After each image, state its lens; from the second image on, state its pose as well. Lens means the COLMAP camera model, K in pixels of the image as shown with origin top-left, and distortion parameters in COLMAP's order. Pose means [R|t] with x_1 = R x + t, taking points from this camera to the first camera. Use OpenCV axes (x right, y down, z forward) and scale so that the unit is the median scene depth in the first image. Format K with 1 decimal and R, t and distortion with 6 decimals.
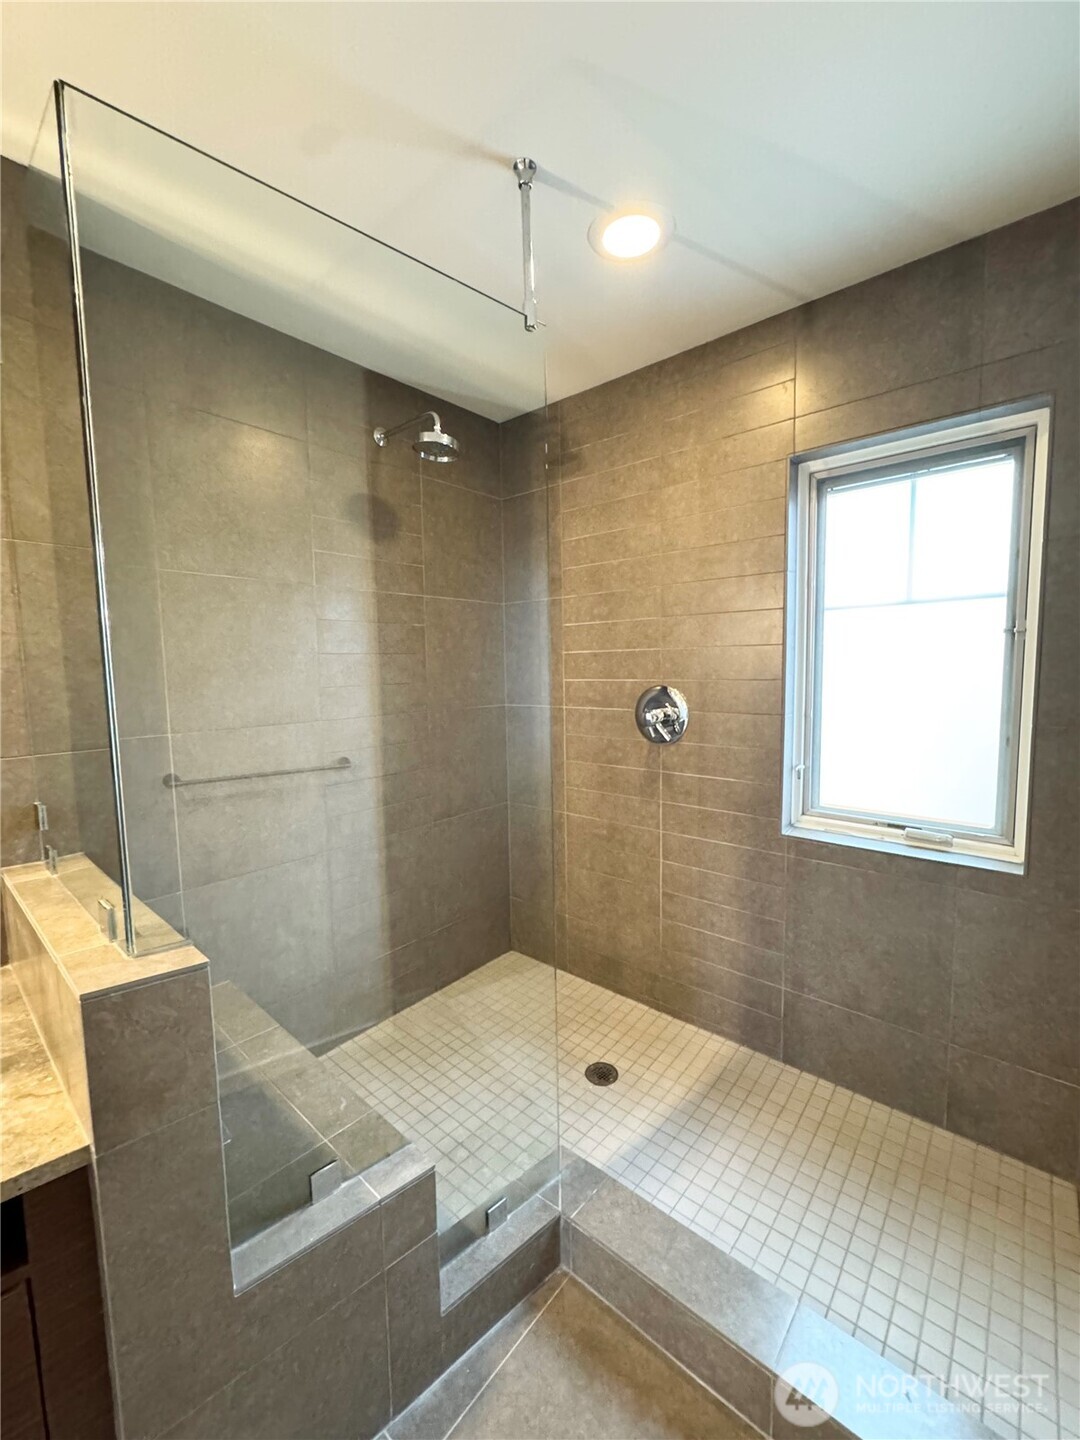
lens RADIAL K [[575.9, 0, 547.0], [0, 575.9, 710.6], [0, 0, 1]] dist [-0.007412, 0.000732]
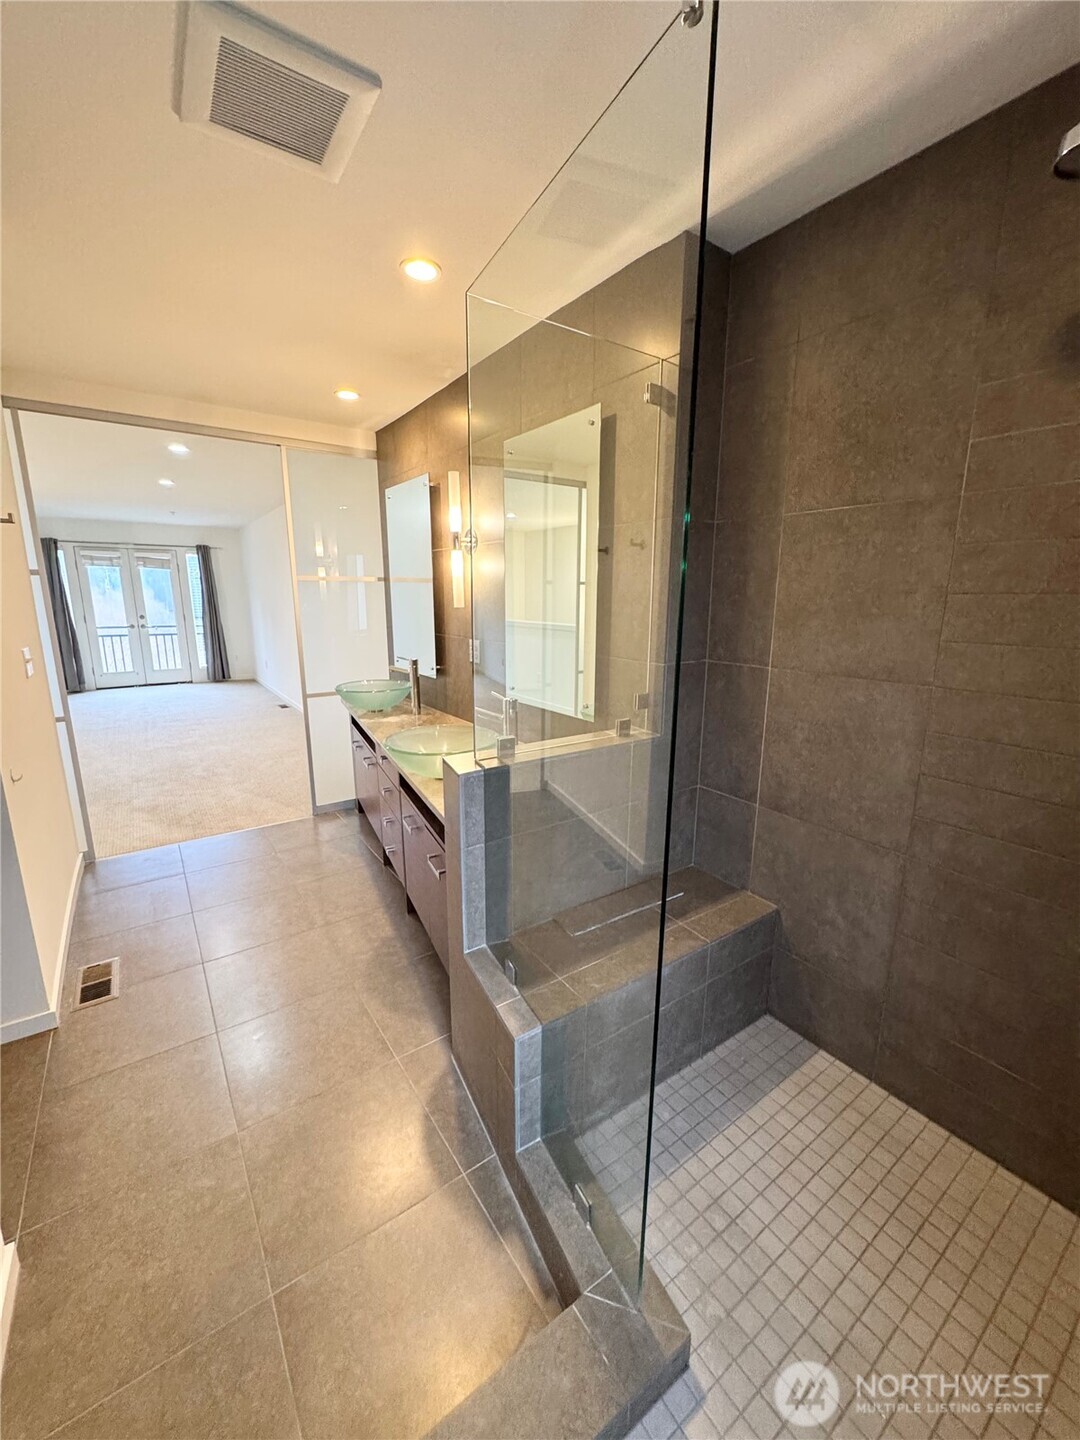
lens RADIAL K [[575.9, 0, 546.9], [0, 575.9, 718.8], [0, 0, 1]] dist [-0.007412, 0.000732]
pose [[-0.244628, 0.216064, -0.945237, 0.514263], [-0.079230, 0.967142, 0.241576, -0.096713], [0.966375, 0.133988, -0.219471, 0.824496]]
